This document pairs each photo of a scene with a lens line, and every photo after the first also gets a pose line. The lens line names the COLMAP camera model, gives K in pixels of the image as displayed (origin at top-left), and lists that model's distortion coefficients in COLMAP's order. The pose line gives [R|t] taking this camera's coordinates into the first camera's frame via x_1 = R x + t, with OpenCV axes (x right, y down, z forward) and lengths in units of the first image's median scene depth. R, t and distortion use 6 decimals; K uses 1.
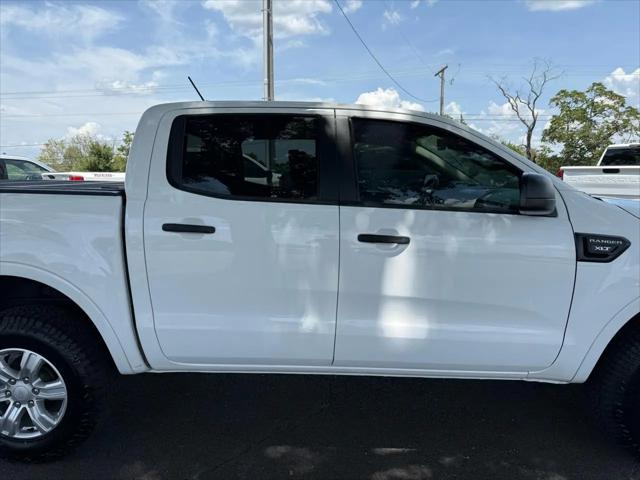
lens RADIAL K [[453.2, 0, 321.7], [0, 453.2, 236.6], [0, 0, 1]] dist [0.037181, -0.048620]
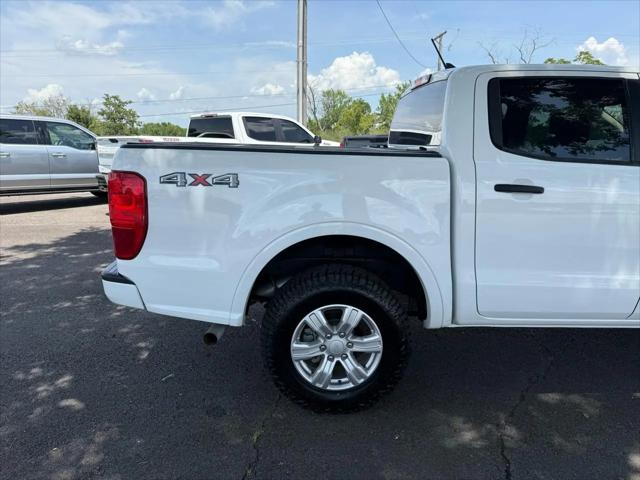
lens RADIAL K [[453.2, 0, 316.4], [0, 453.2, 236.2], [0, 0, 1]] dist [0.037181, -0.048620]
pose [[0.998673, -0.001905, 0.051474, -0.138255], [-0.001641, 0.997632, 0.068752, 0.003208], [-0.051483, -0.068745, 0.996305, -0.003410]]
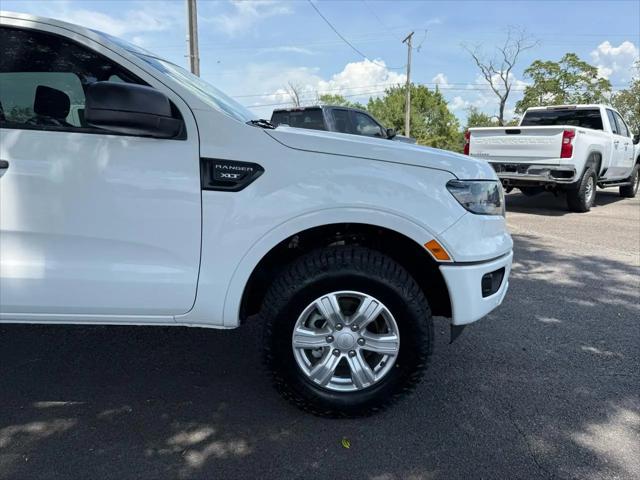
lens RADIAL K [[453.2, 0, 326.2], [0, 453.2, 237.9], [0, 0, 1]] dist [0.037181, -0.048620]
pose [[0.999375, 0.000525, 0.035337, 0.132150], [-0.002667, 0.998159, 0.060586, 0.016009], [-0.035240, -0.060643, 0.997537, 0.017832]]
